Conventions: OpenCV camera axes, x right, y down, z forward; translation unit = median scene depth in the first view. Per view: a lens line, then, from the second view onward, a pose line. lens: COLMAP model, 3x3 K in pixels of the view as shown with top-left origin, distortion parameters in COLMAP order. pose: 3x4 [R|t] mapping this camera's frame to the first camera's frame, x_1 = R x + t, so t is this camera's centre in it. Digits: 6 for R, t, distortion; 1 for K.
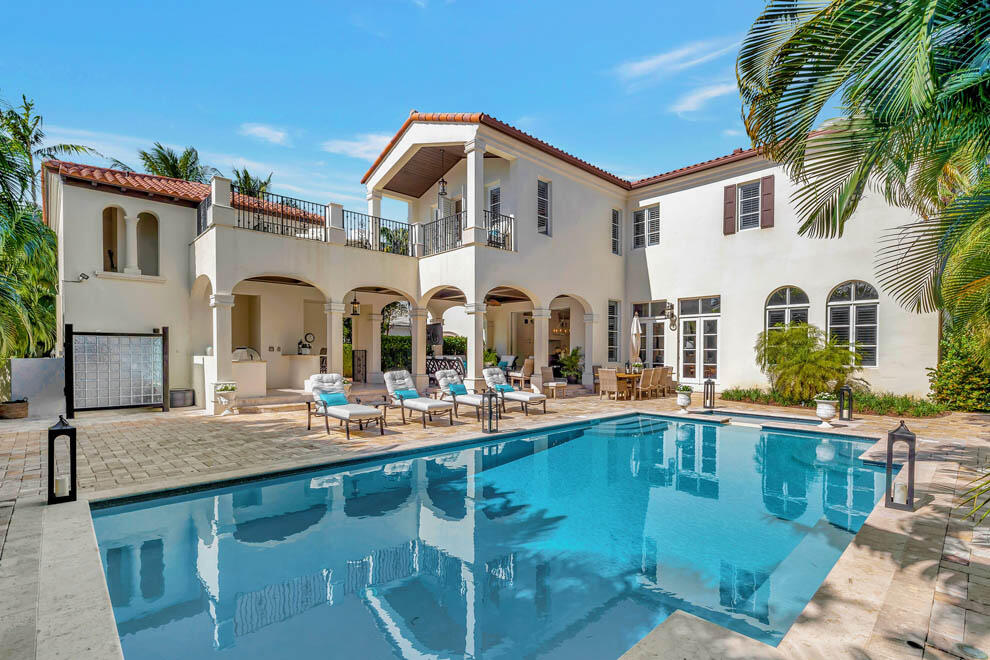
lens RADIAL K [[470.0, 0, 494.8], [0, 470.0, 360.5], [0, 0, 1]] dist [-0.001076, 0.000347]
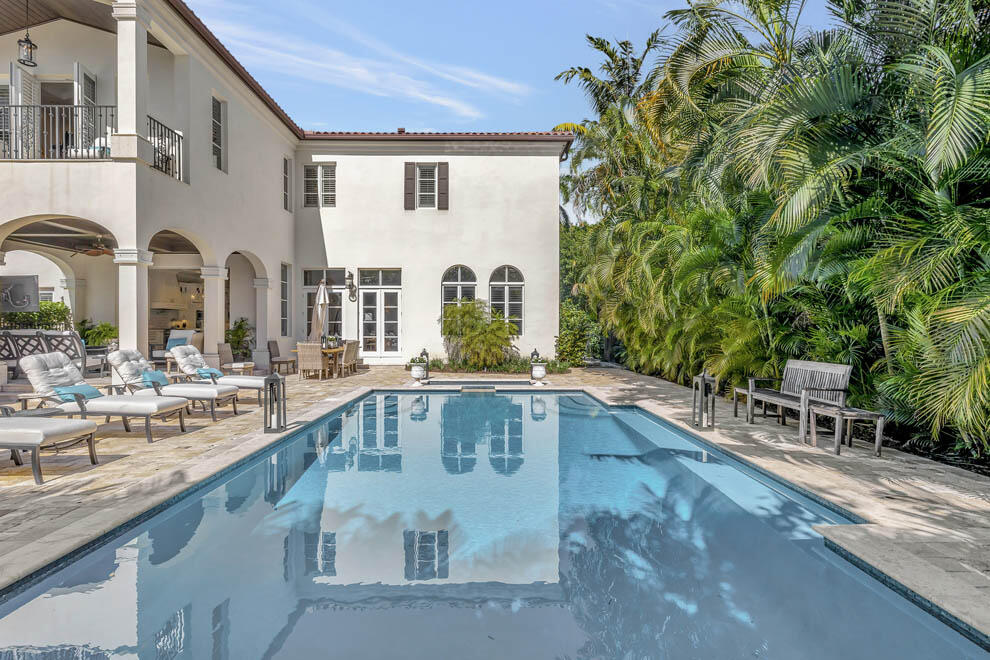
lens RADIAL K [[505.7, 0, 495.0], [0, 505.7, 330.0], [0, 0, 1]] dist [0.001924, 0.000849]
pose [[0.679471, -0.005701, 0.733680, -0.186301], [0.015371, 0.999861, -0.006467, 0.004062], [-0.733541, 0.015671, 0.679464, 0.118293]]
